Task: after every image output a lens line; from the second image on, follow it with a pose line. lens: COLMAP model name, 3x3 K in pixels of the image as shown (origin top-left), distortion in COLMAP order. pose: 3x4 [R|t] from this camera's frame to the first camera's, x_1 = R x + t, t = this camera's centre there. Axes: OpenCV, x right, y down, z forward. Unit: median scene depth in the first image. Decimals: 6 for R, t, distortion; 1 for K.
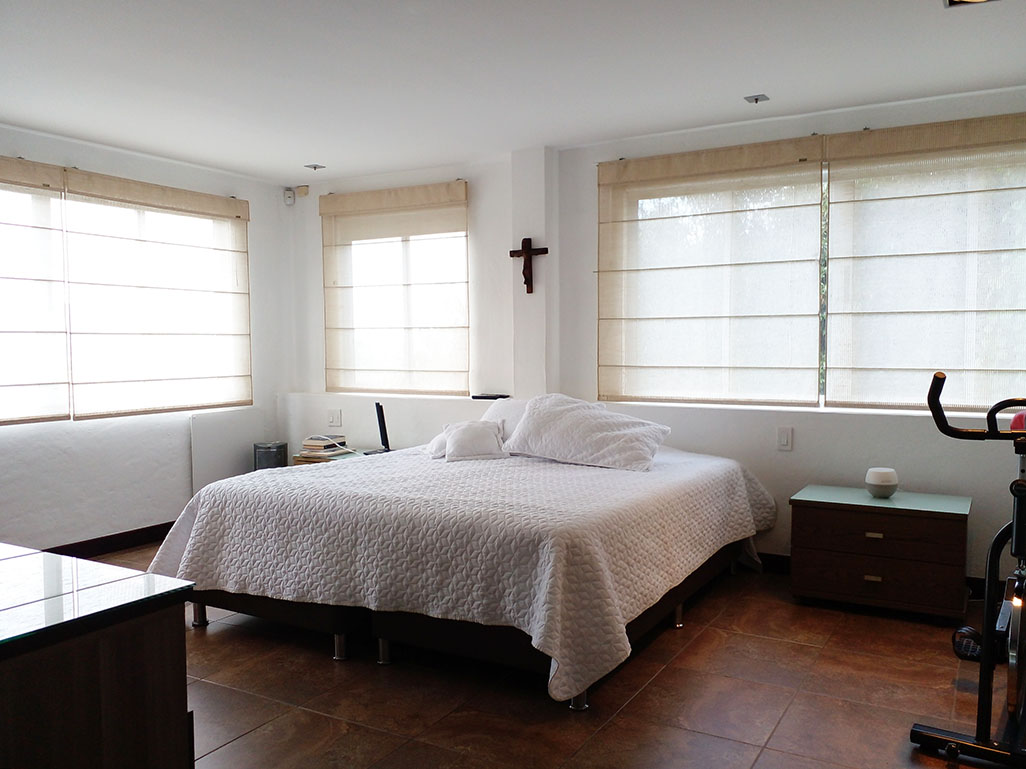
lens RADIAL K [[860.6, 0, 499.0], [0, 860.6, 389.0], [0, 0, 1]] dist [0.015502, -0.011451]
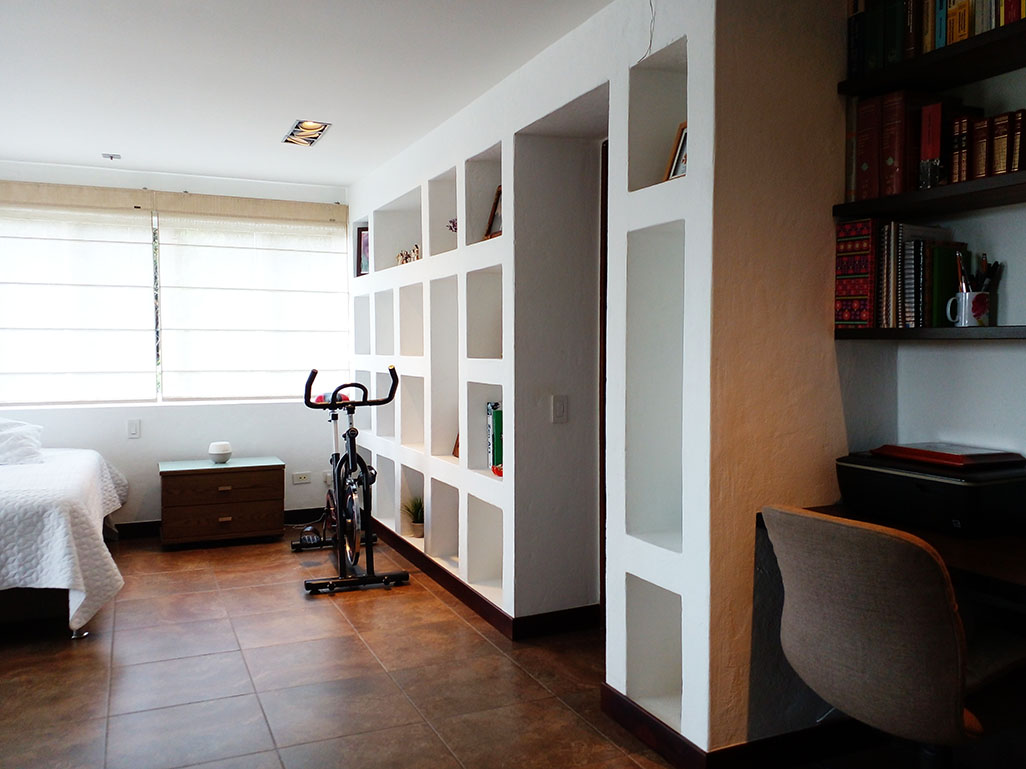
lens RADIAL K [[860.6, 0, 499.0], [0, 860.6, 389.0], [0, 0, 1]] dist [0.015502, -0.011451]
pose [[0.610789, -0.035690, 0.790989, -0.393436], [0.042188, 0.999032, 0.012500, 0.008067], [-0.790669, 0.025735, 0.611703, -0.215657]]
